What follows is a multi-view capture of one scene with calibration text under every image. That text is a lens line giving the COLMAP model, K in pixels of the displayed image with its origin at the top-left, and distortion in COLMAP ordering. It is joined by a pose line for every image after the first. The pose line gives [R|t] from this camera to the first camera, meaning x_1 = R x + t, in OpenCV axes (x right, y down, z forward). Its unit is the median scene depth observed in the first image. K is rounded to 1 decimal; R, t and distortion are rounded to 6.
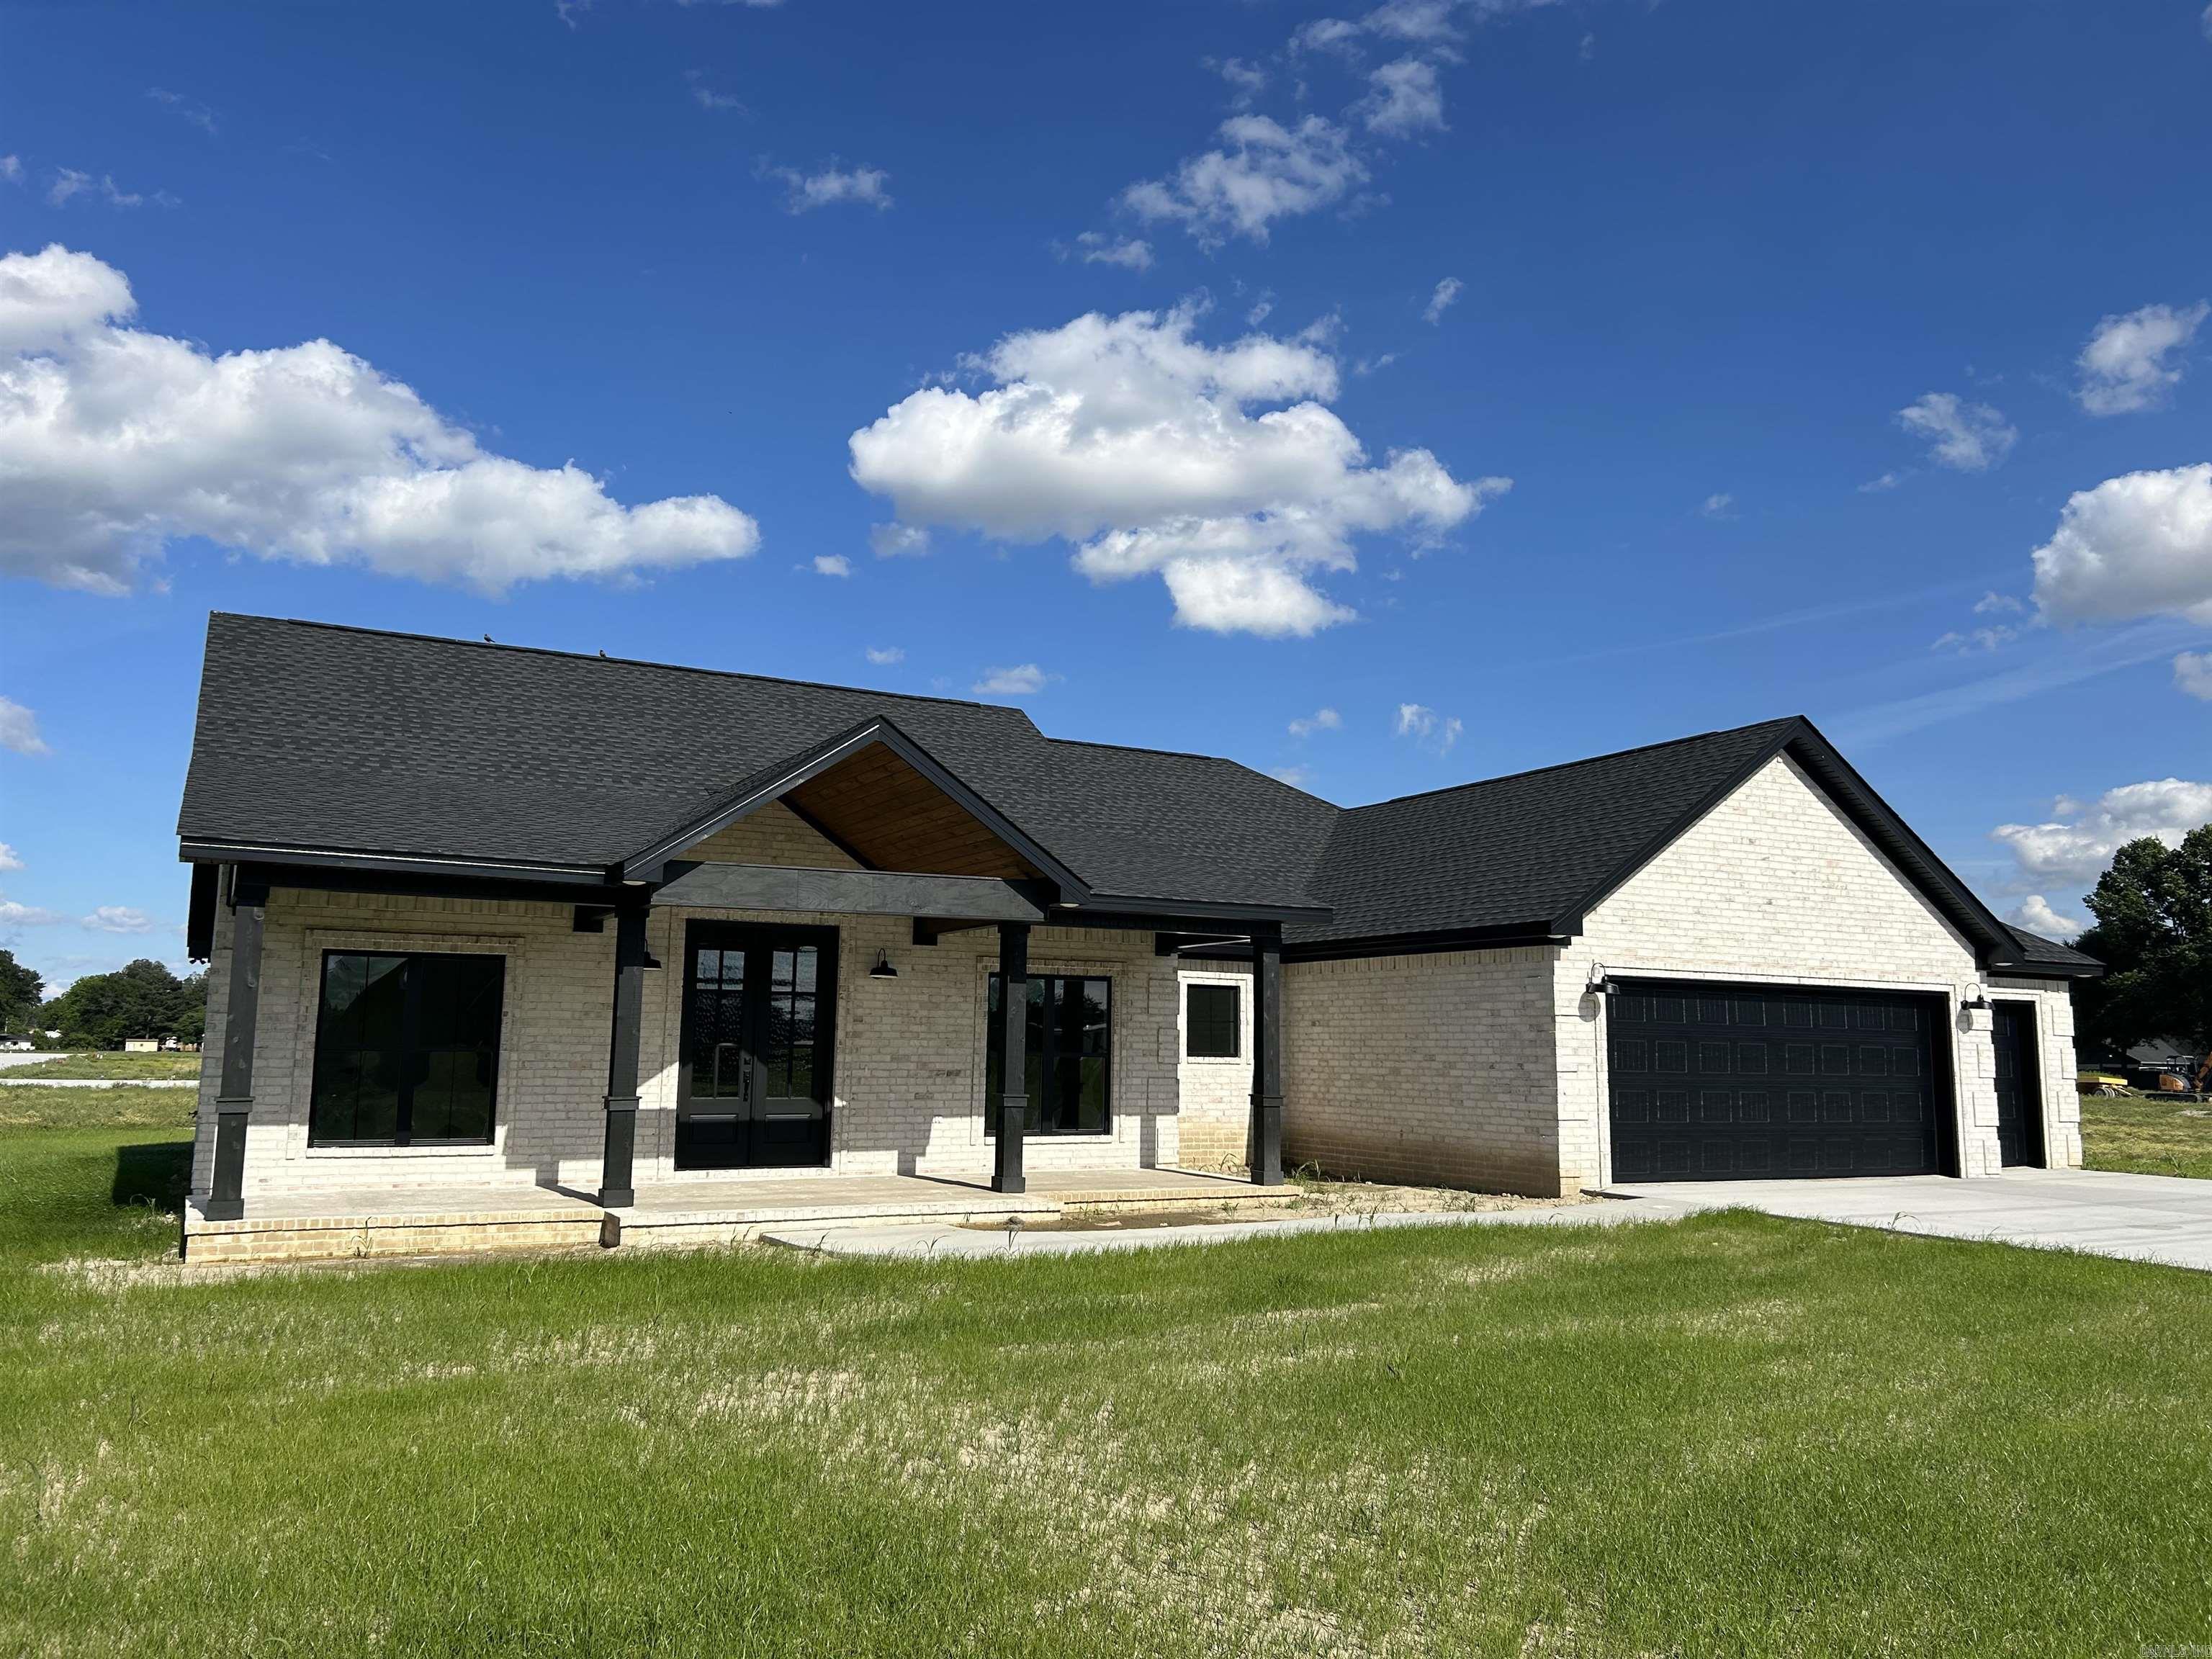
lens RADIAL K [[1695.6, 0, 907.2], [0, 1695.6, 833.0], [0, 0, 1]] dist [0.090364, -0.131360]
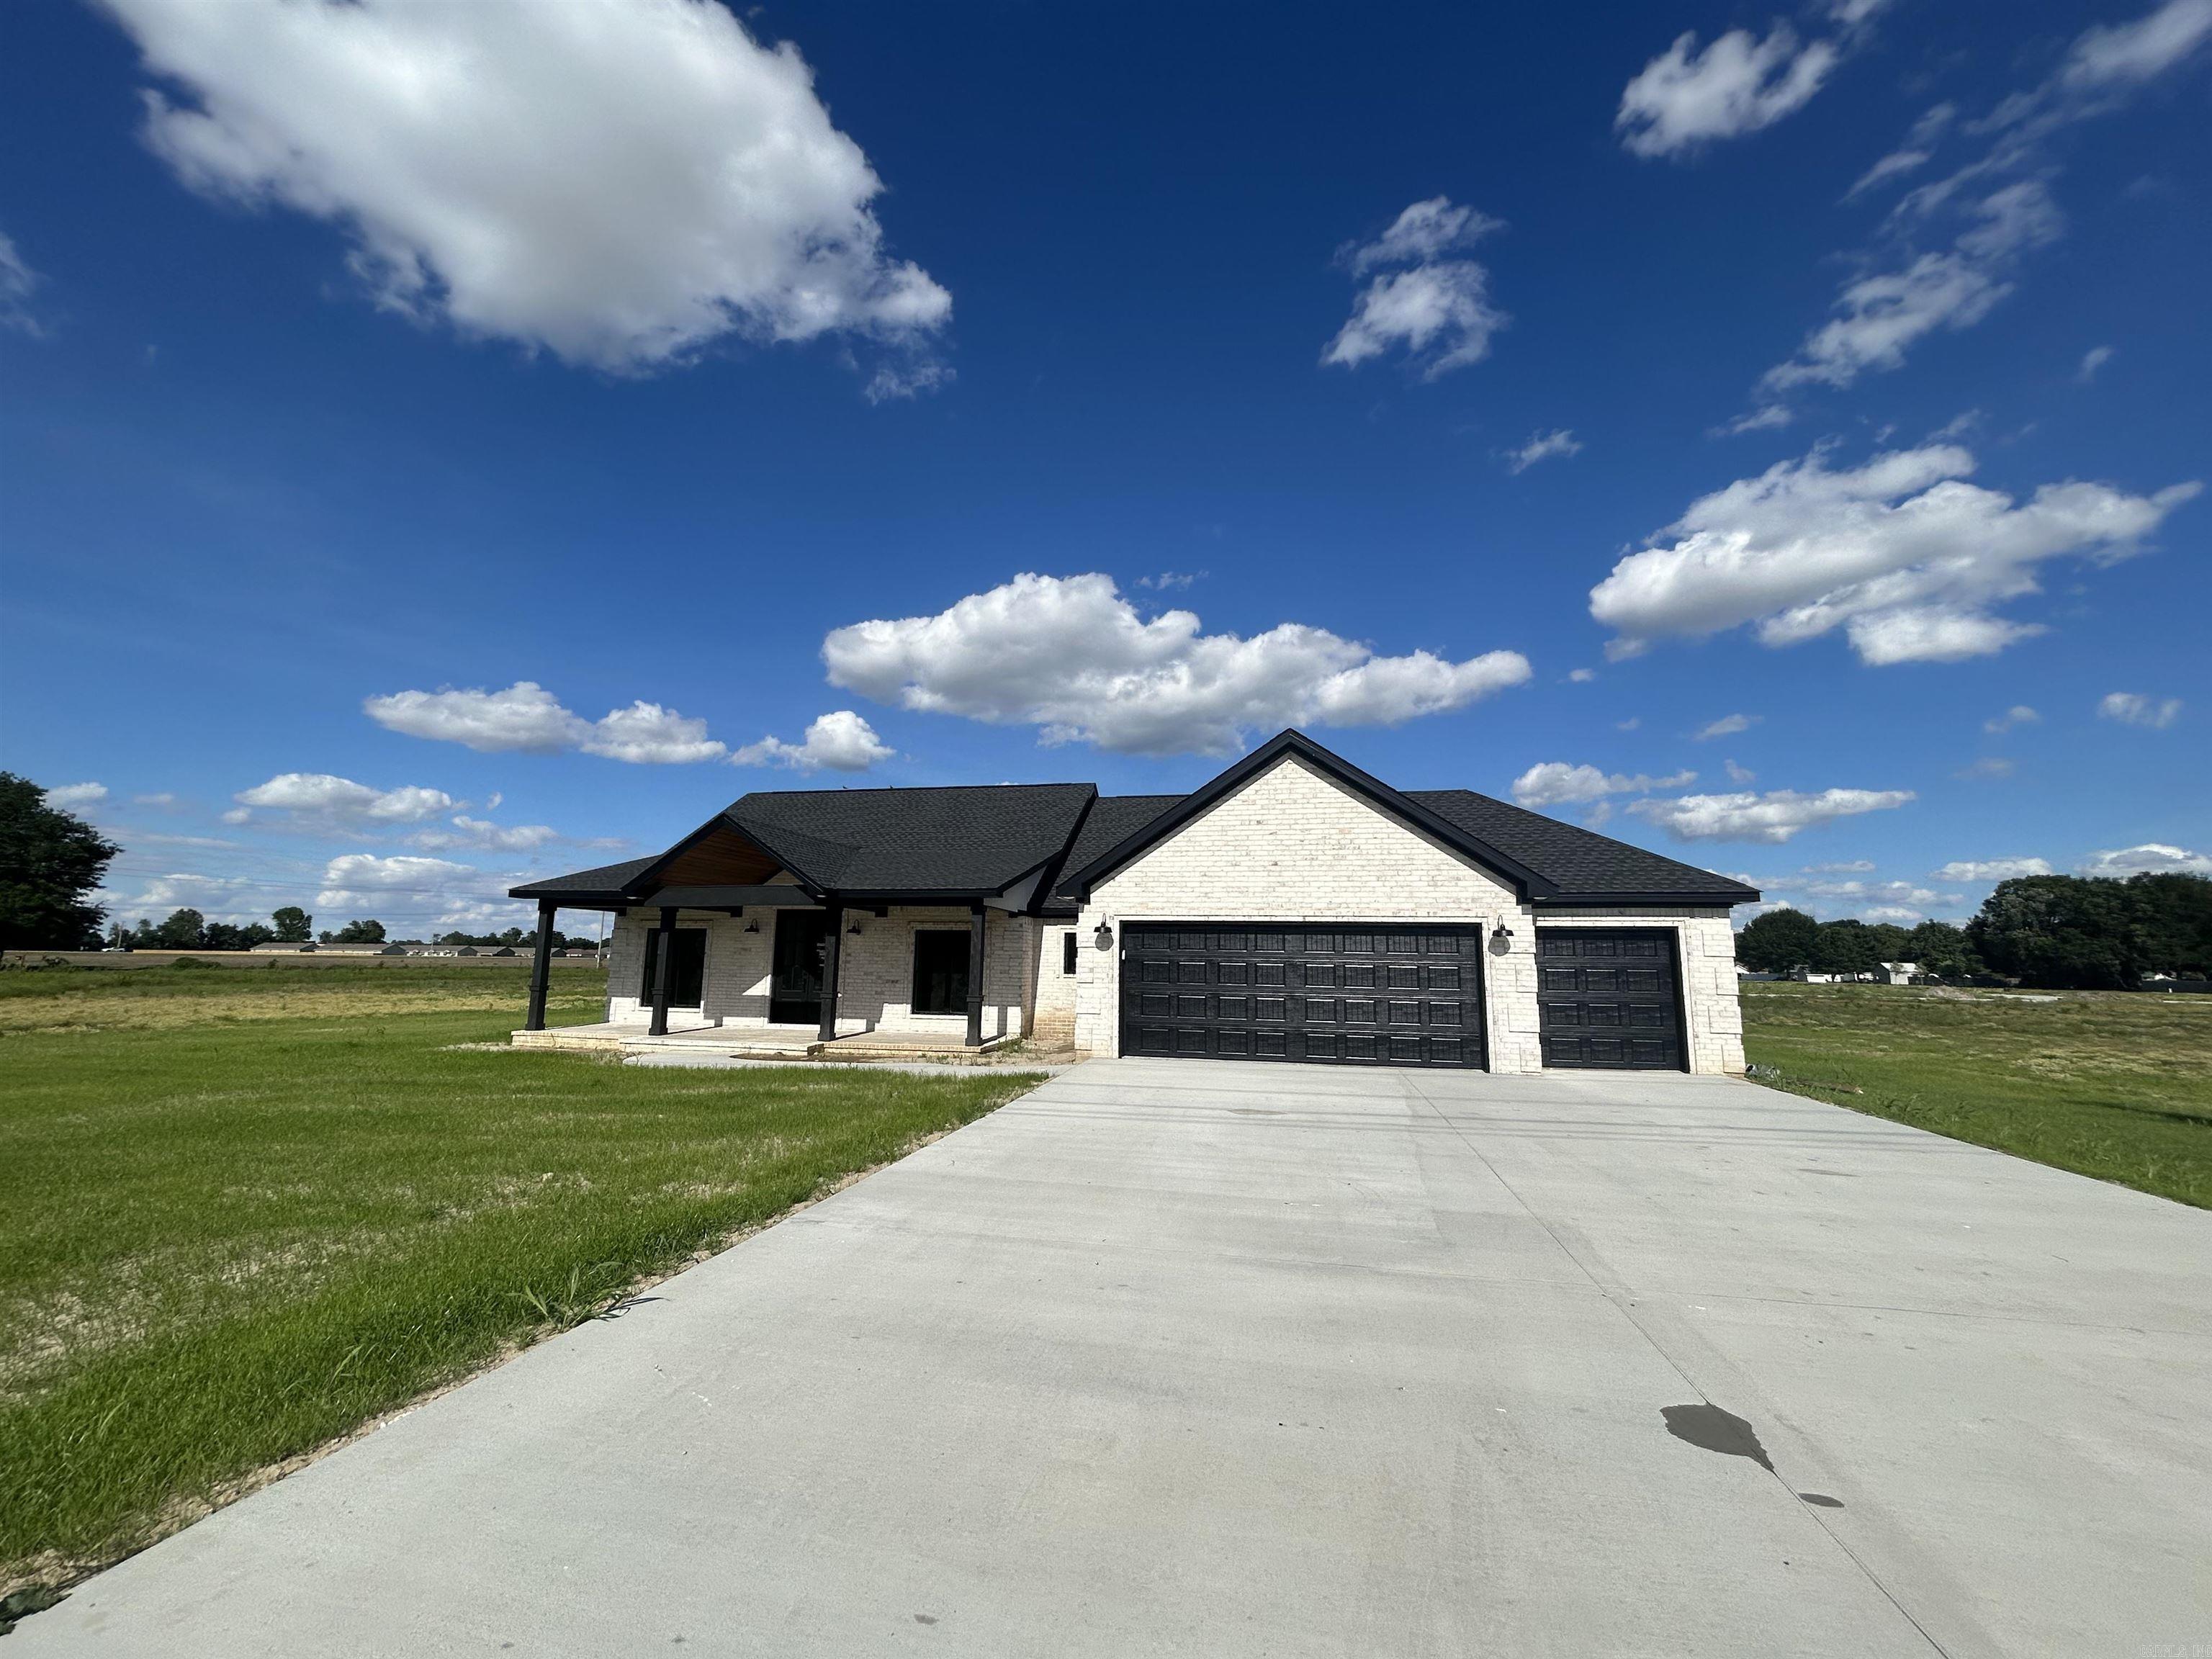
lens RADIAL K [[882.6, 0, 1106.0], [0, 882.6, 829.5], [0, 0, 1]] dist [-0.007313, 0.009439]
pose [[0.773304, -0.097160, -0.626546, 0.134263], [0.076762, 0.995267, -0.059596, 0.007047], [0.629371, -0.002009, 0.777102, 0.055268]]
